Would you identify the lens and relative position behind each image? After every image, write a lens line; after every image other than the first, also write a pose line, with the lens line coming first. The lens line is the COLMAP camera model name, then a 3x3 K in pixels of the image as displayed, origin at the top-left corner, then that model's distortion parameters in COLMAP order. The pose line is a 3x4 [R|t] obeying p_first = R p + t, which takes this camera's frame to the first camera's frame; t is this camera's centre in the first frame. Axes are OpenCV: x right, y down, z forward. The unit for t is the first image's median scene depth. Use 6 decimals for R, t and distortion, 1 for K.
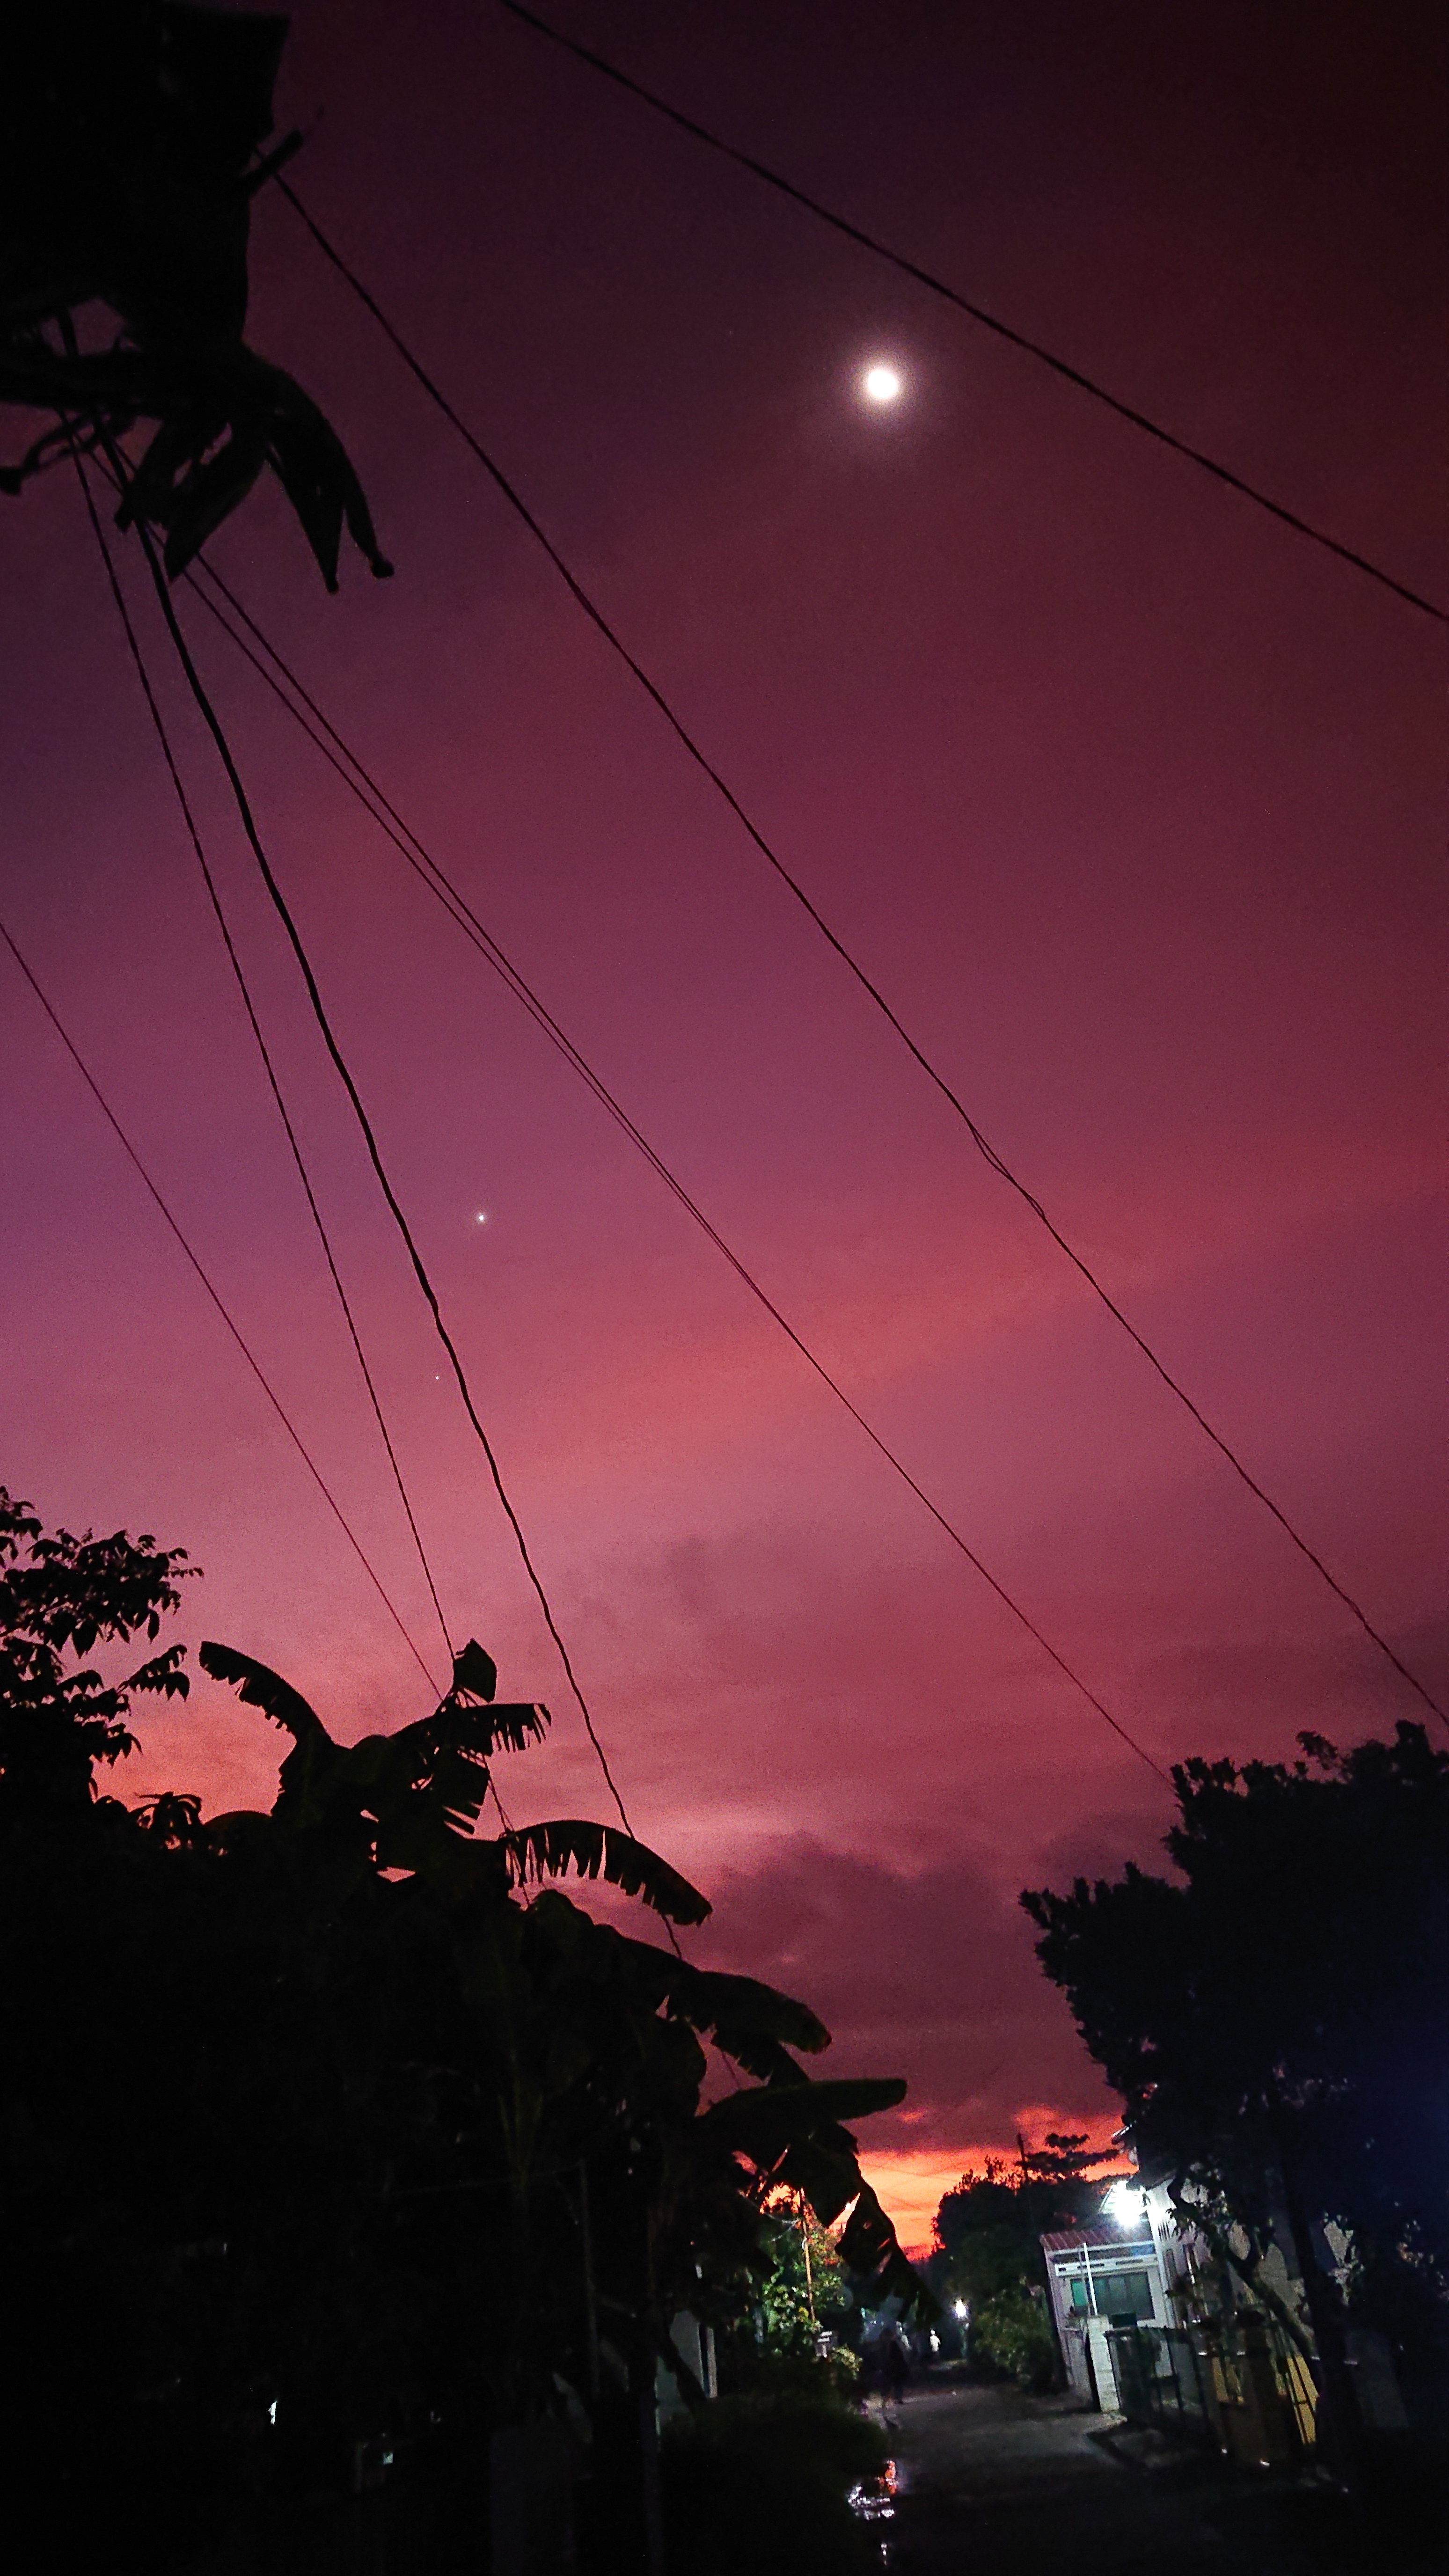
lens RADIAL K [[1743.9, 0, 729.5], [0, 1743.9, 1273.4], [0, 0, 1]] dist [0.226085, -0.352202]
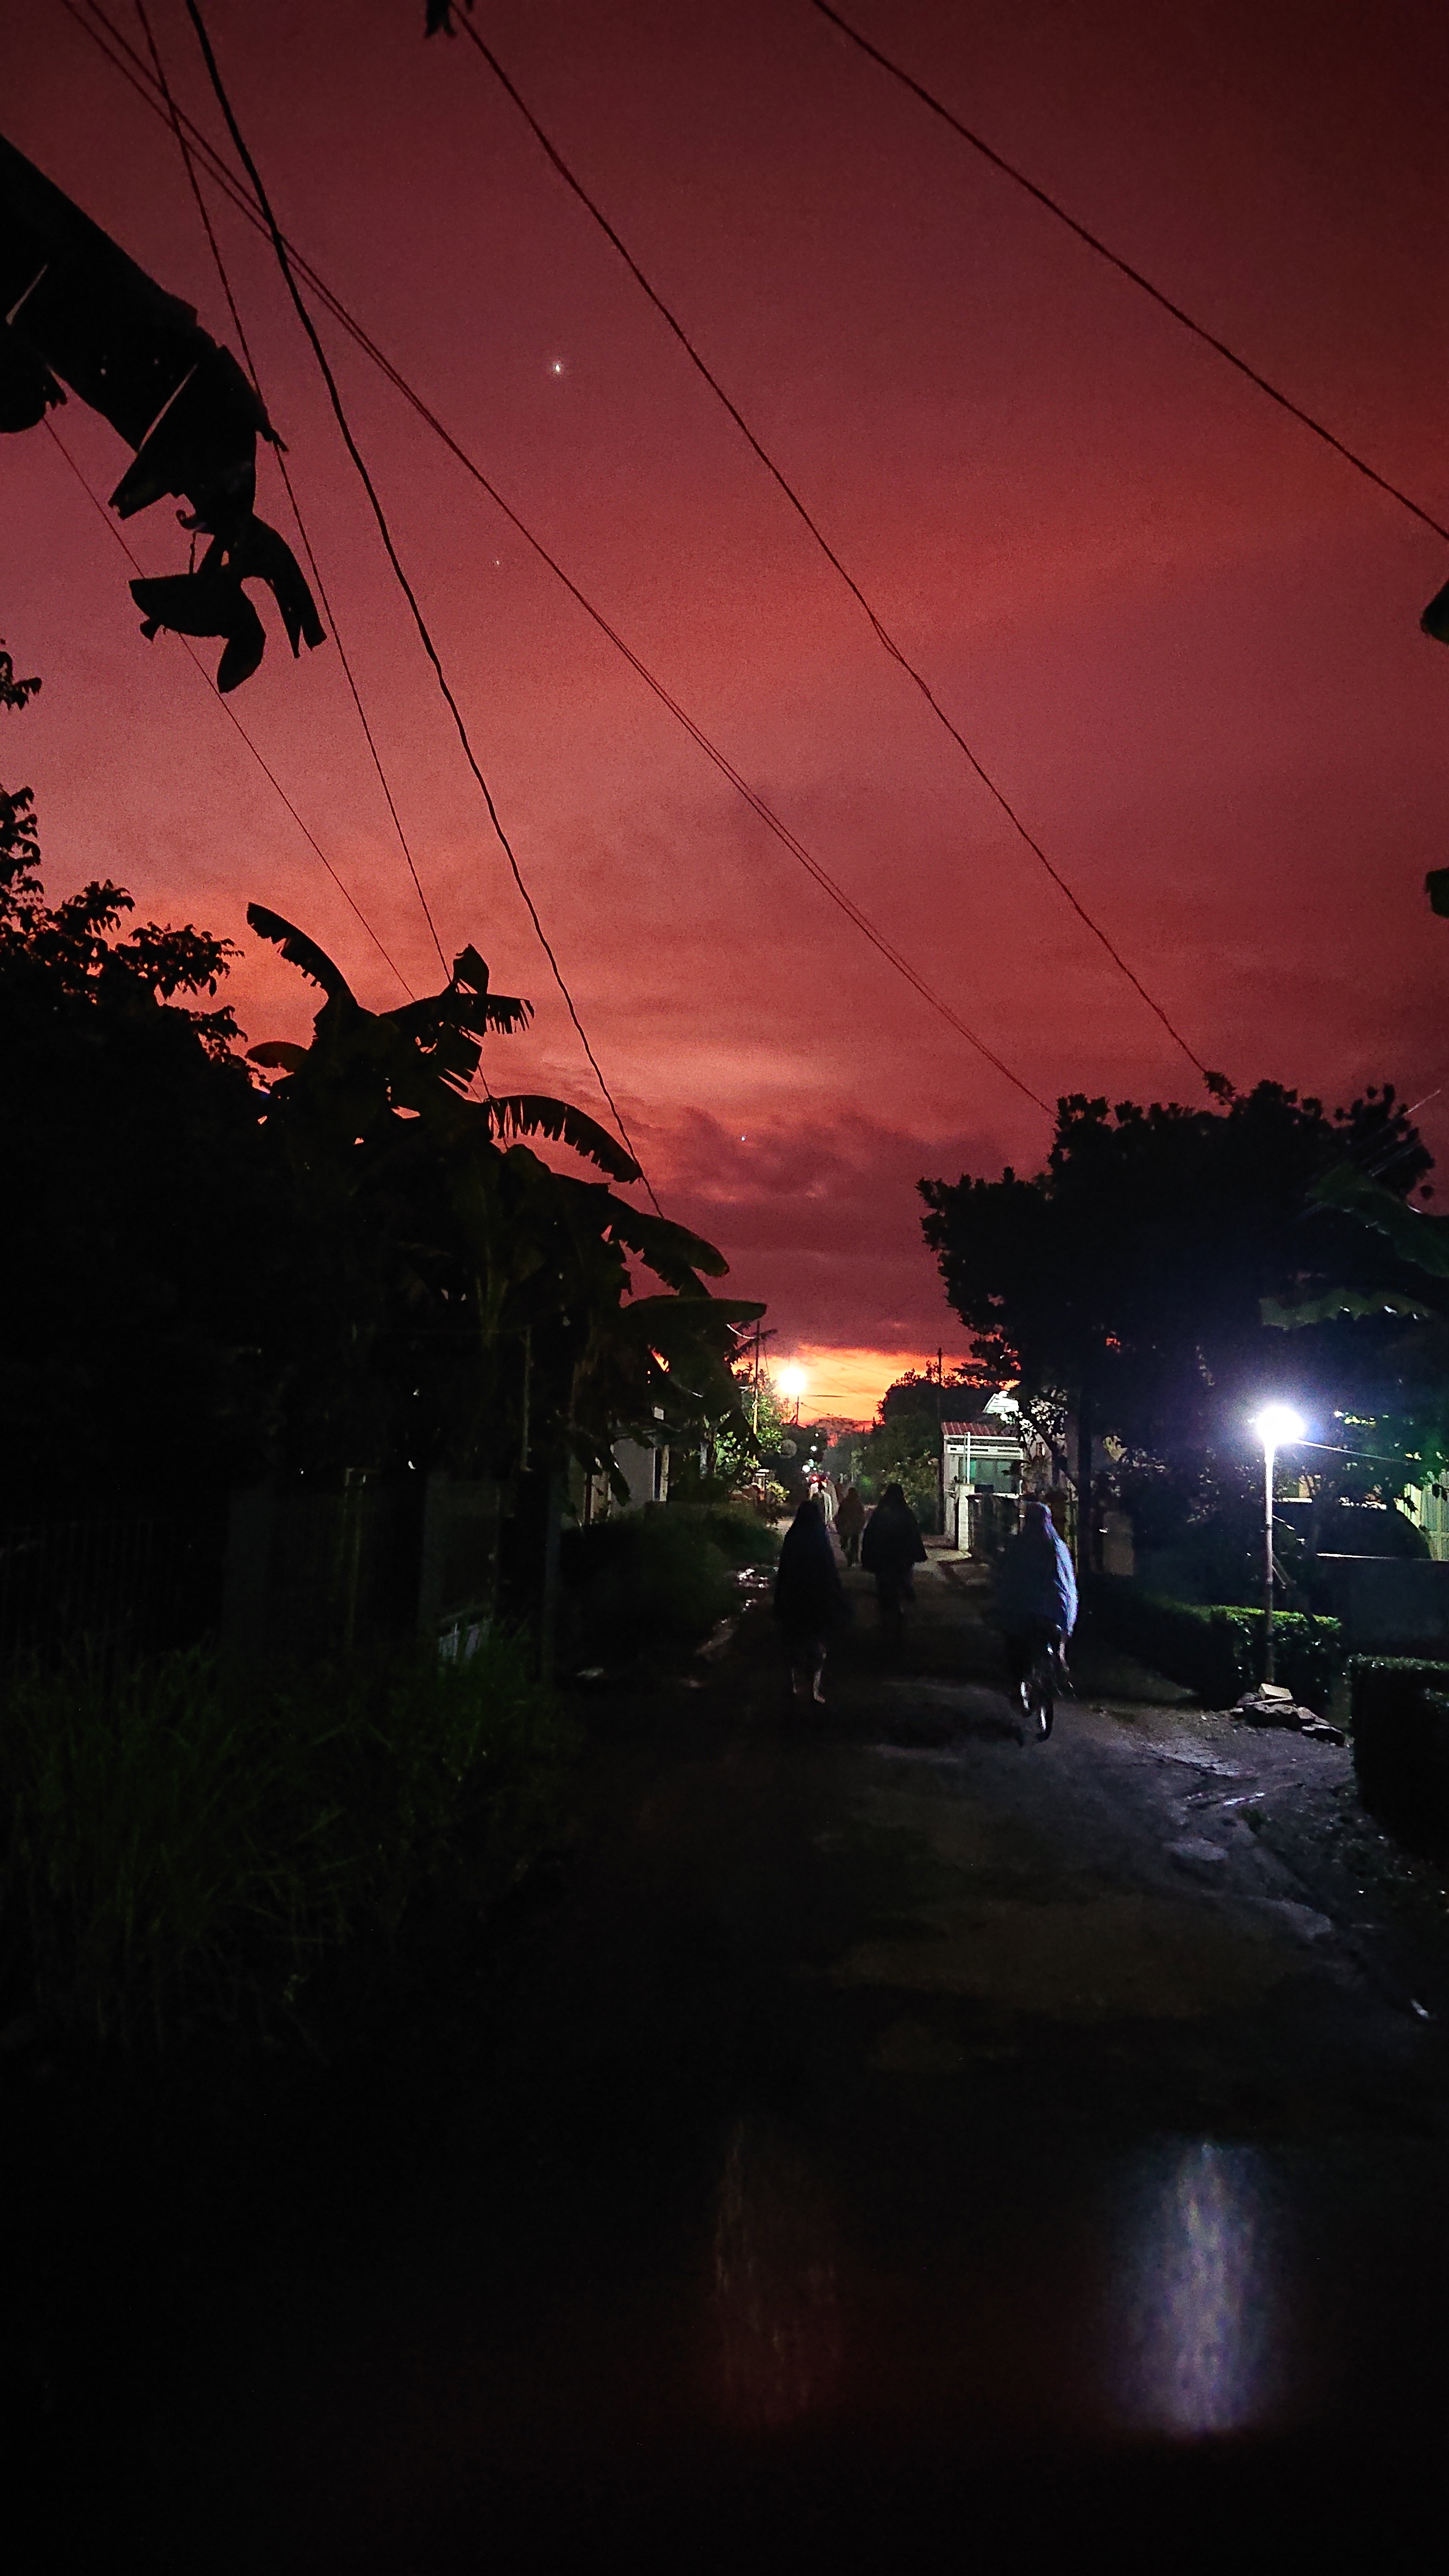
lens RADIAL K [[1743.9, 0, 729.5], [0, 1743.9, 1273.4], [0, 0, 1]] dist [0.226085, -0.352202]
pose [[0.992268, 0.124115, 0.000182, 0.056581], [-0.113383, 0.905872, 0.408093, -0.098496], [0.050485, -0.404958, 0.912940, -0.180151]]
